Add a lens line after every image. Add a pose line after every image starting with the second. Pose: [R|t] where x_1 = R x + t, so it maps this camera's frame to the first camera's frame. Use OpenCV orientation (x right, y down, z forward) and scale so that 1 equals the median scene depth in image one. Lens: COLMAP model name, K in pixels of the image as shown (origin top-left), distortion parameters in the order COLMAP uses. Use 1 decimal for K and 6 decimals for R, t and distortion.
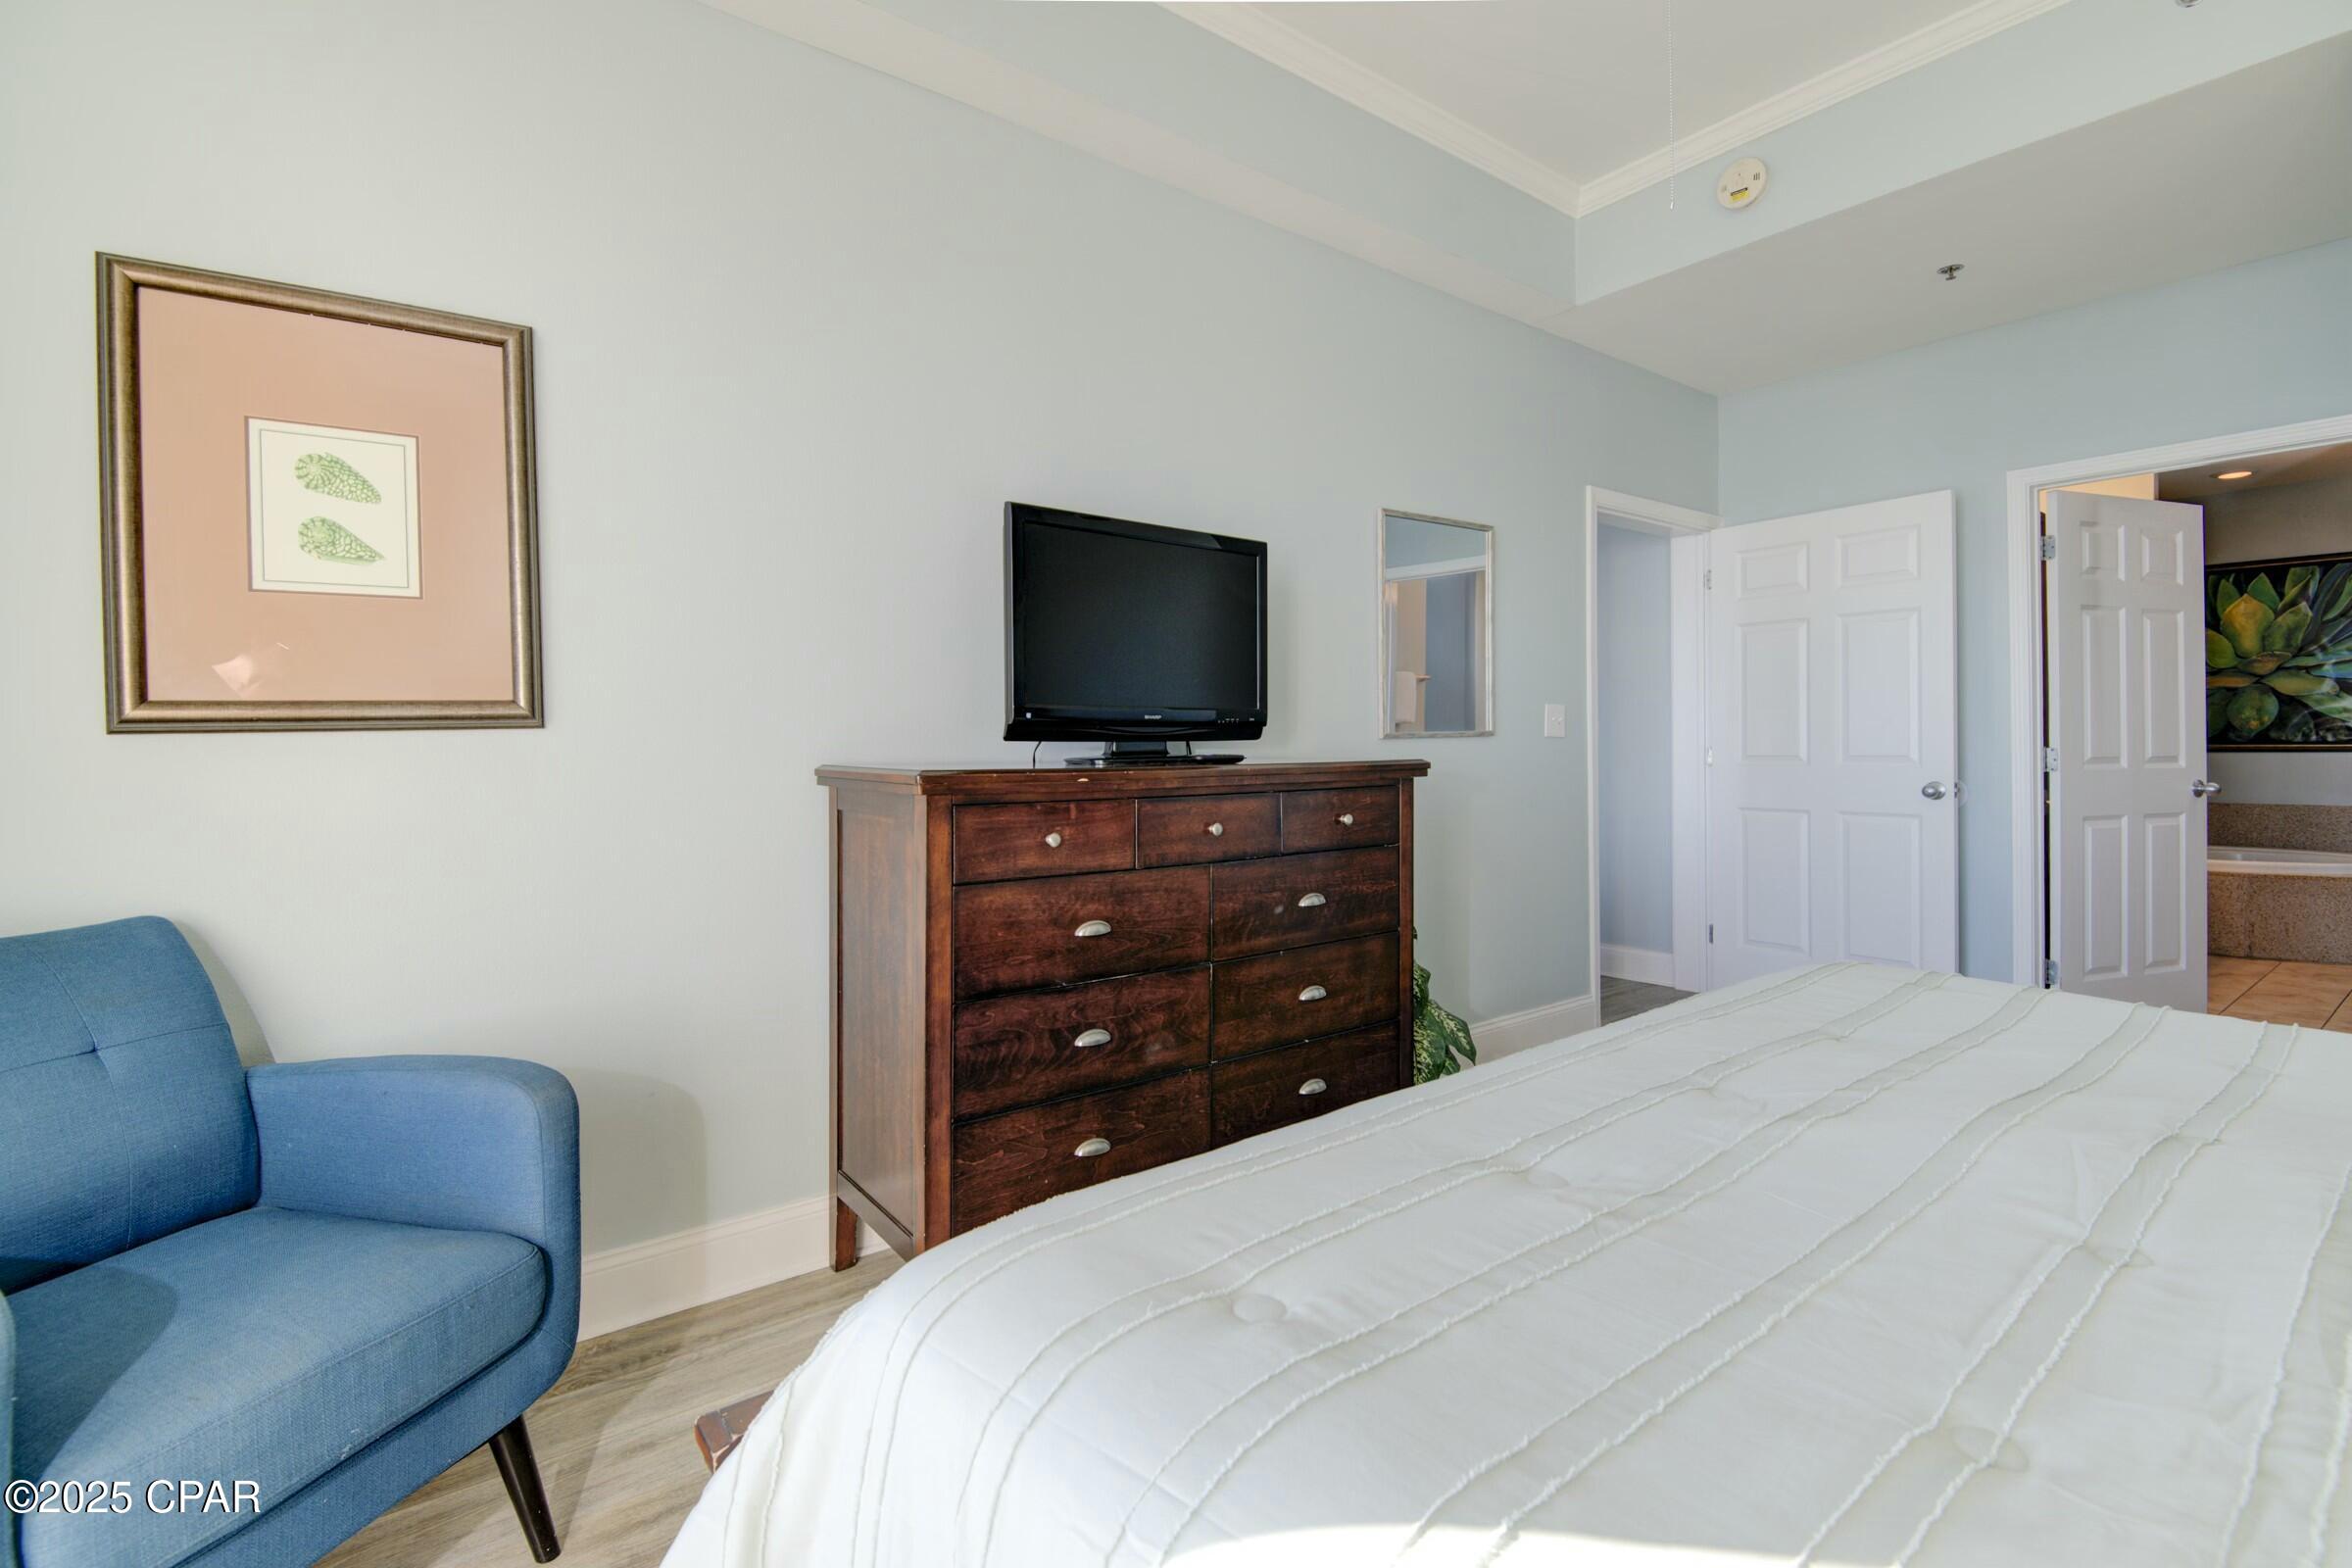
lens RADIAL K [[1084.6, 0, 1134.9], [0, 1084.6, 730.4], [0, 0, 1]] dist [0.008032, -0.012357]
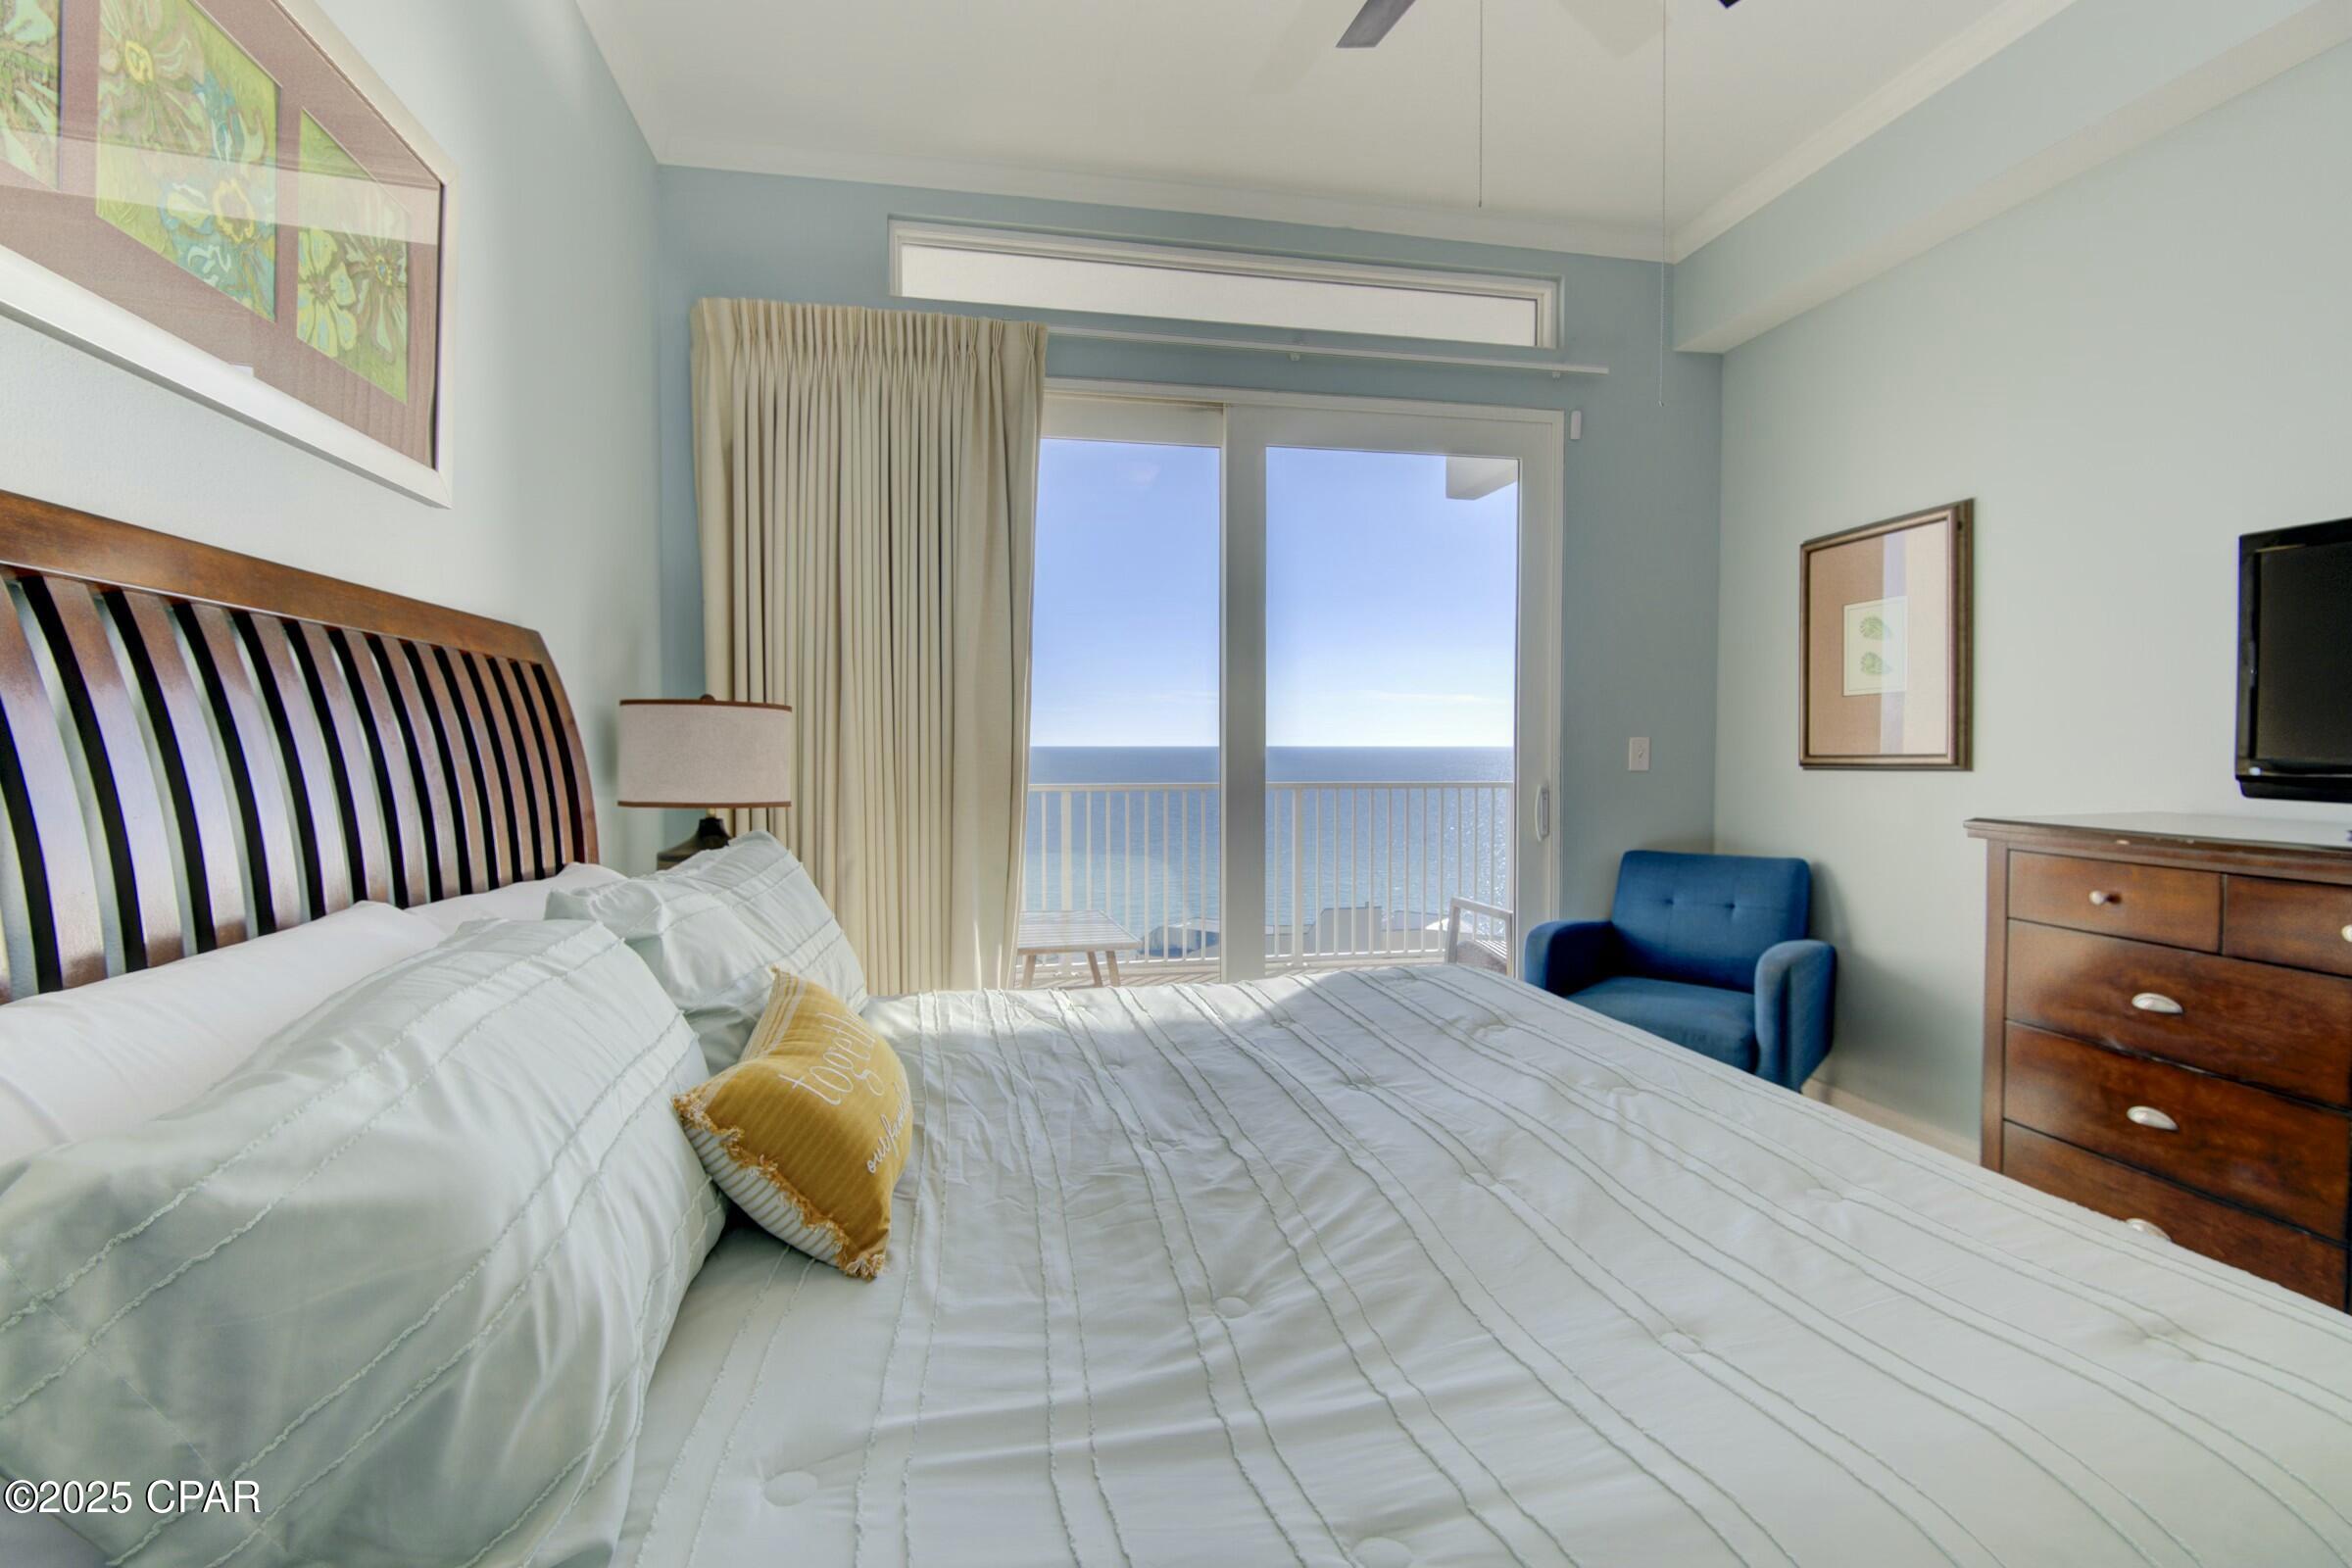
lens RADIAL K [[1084.6, 0, 1169.4], [0, 1084.6, 775.2], [0, 0, 1]] dist [0.008032, -0.012357]
pose [[-0.437931, 0.028735, -0.898549, 1.168225], [0.003739, 0.999539, 0.030142, -0.044485], [0.899001, 0.009840, -0.437836, 0.644297]]
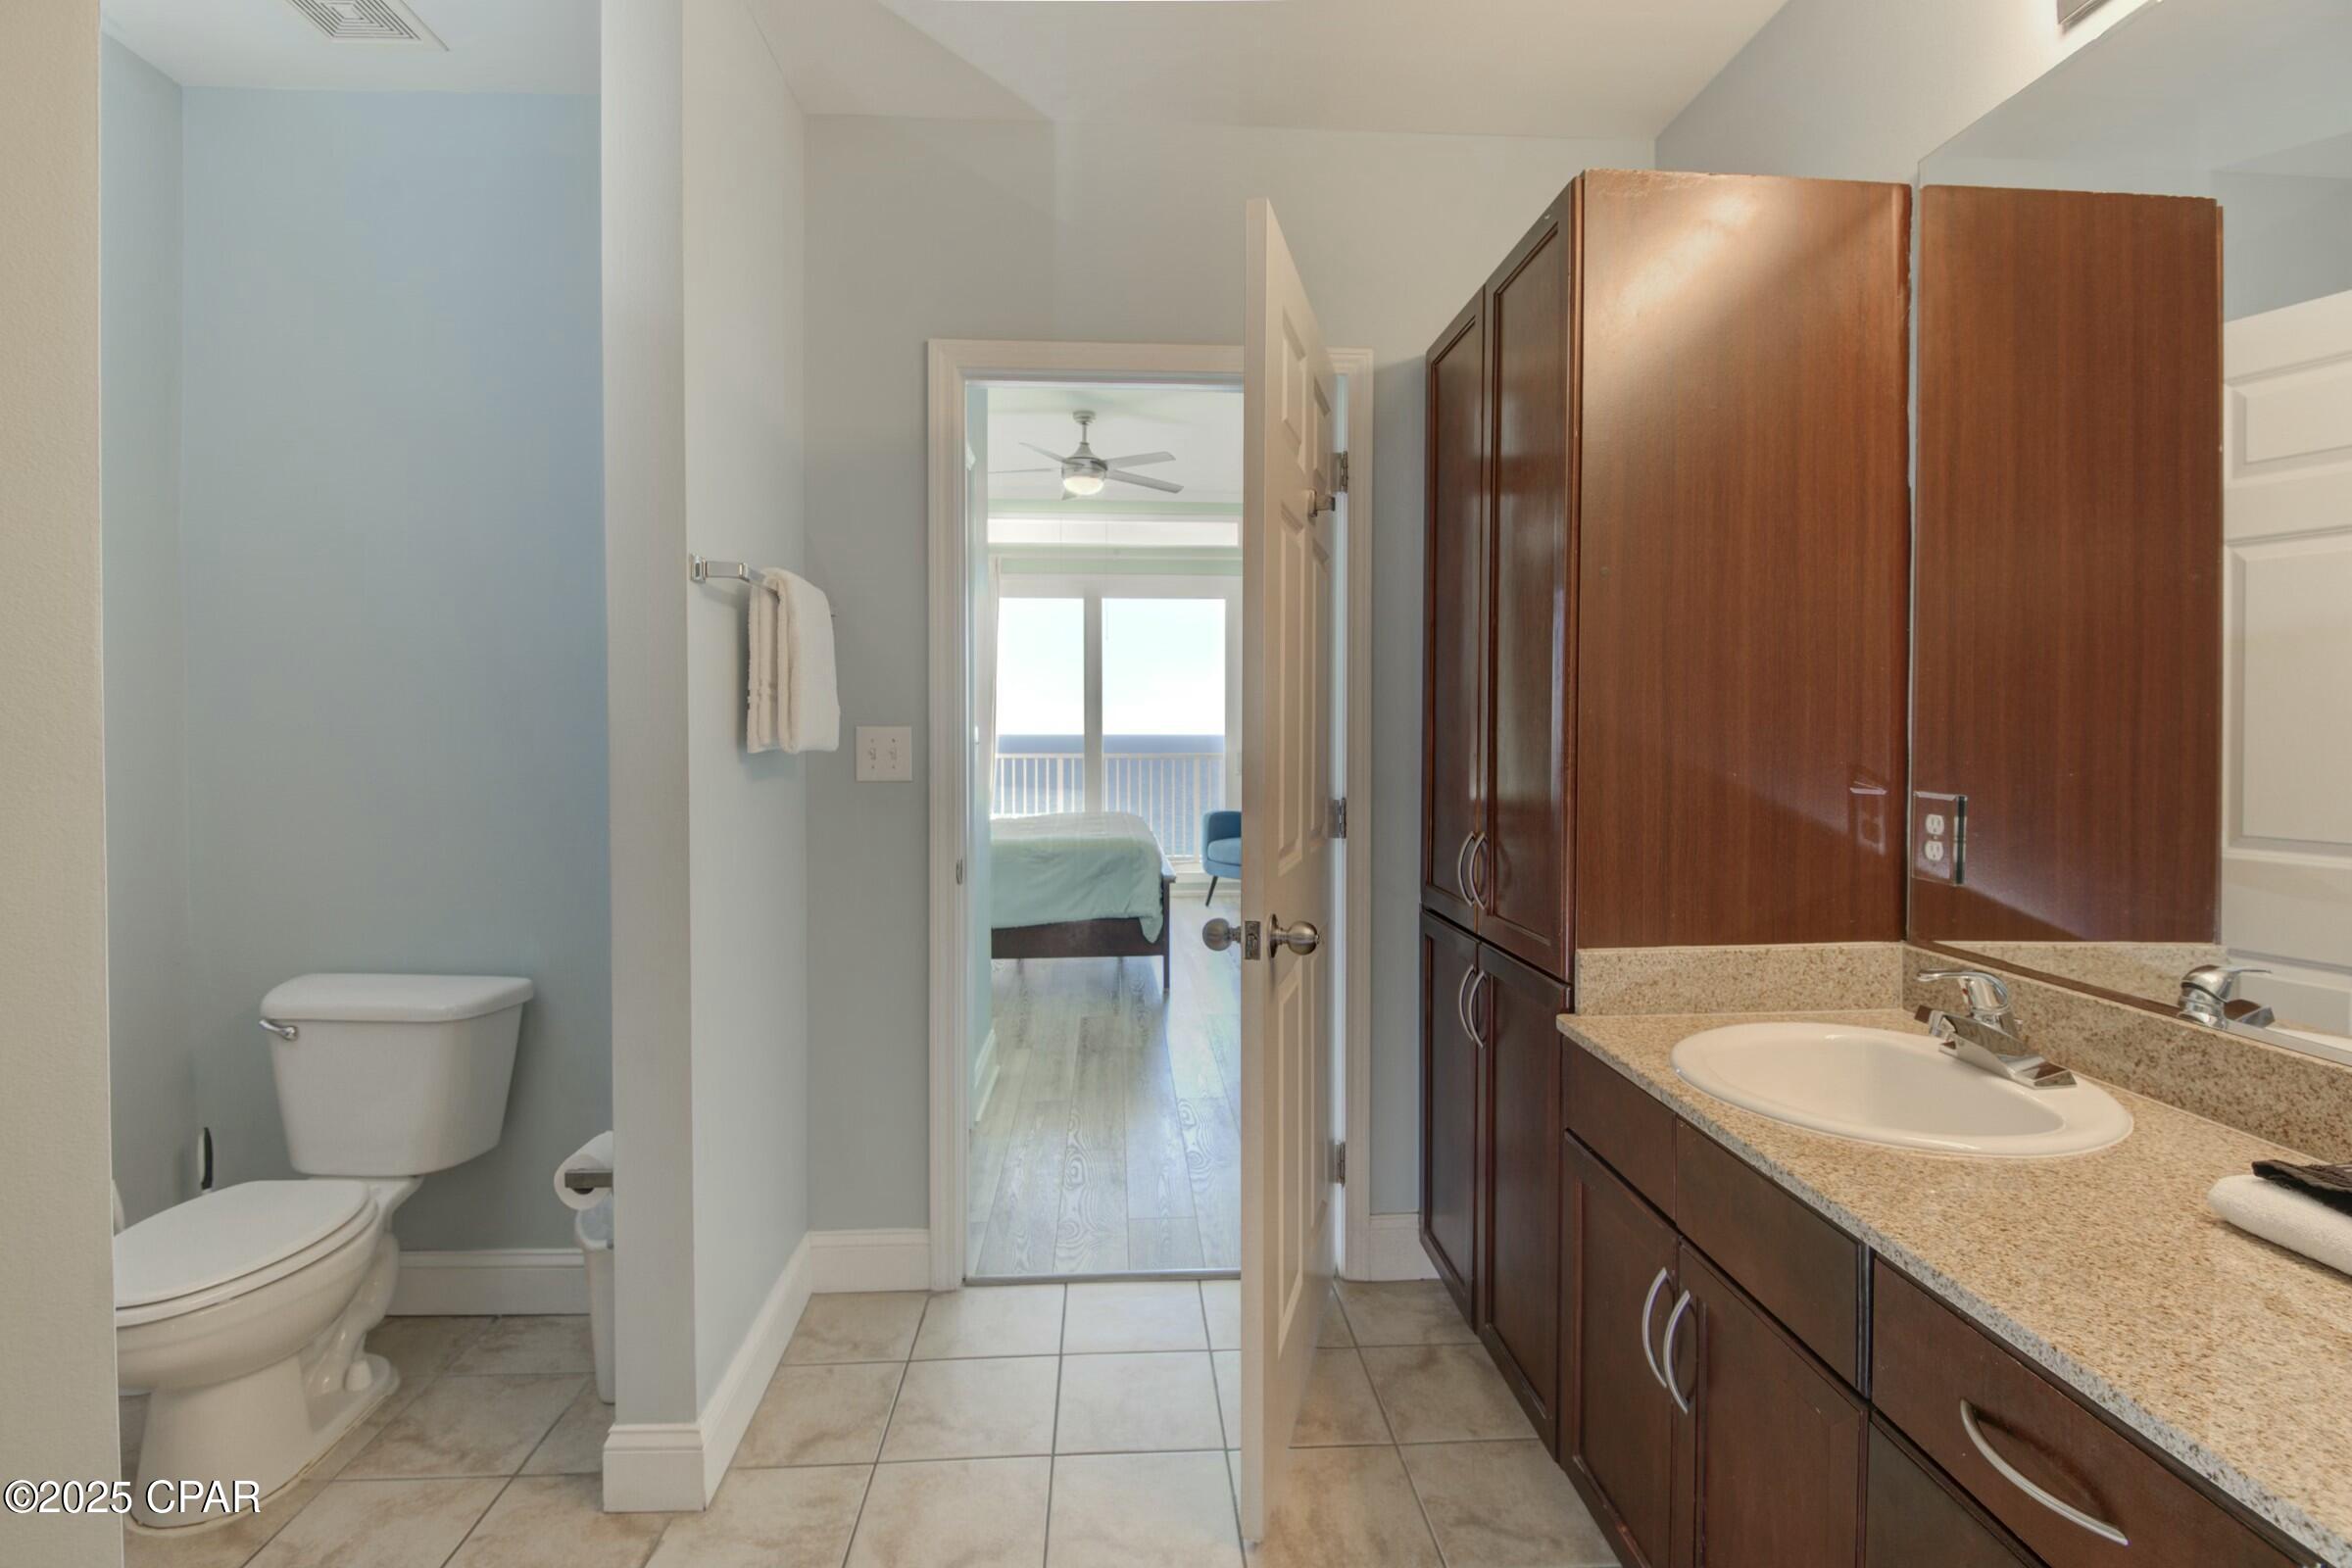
lens RADIAL K [[1084.6, 0, 1200.6], [0, 1084.6, 741.1], [0, 0, 1]] dist [0.008032, -0.012357]
pose [[-0.553182, 0.029242, -0.832547, 1.479595], [0.017314, 0.999571, 0.023604, -0.055799], [0.832881, -0.001357, -0.553451, 1.050328]]
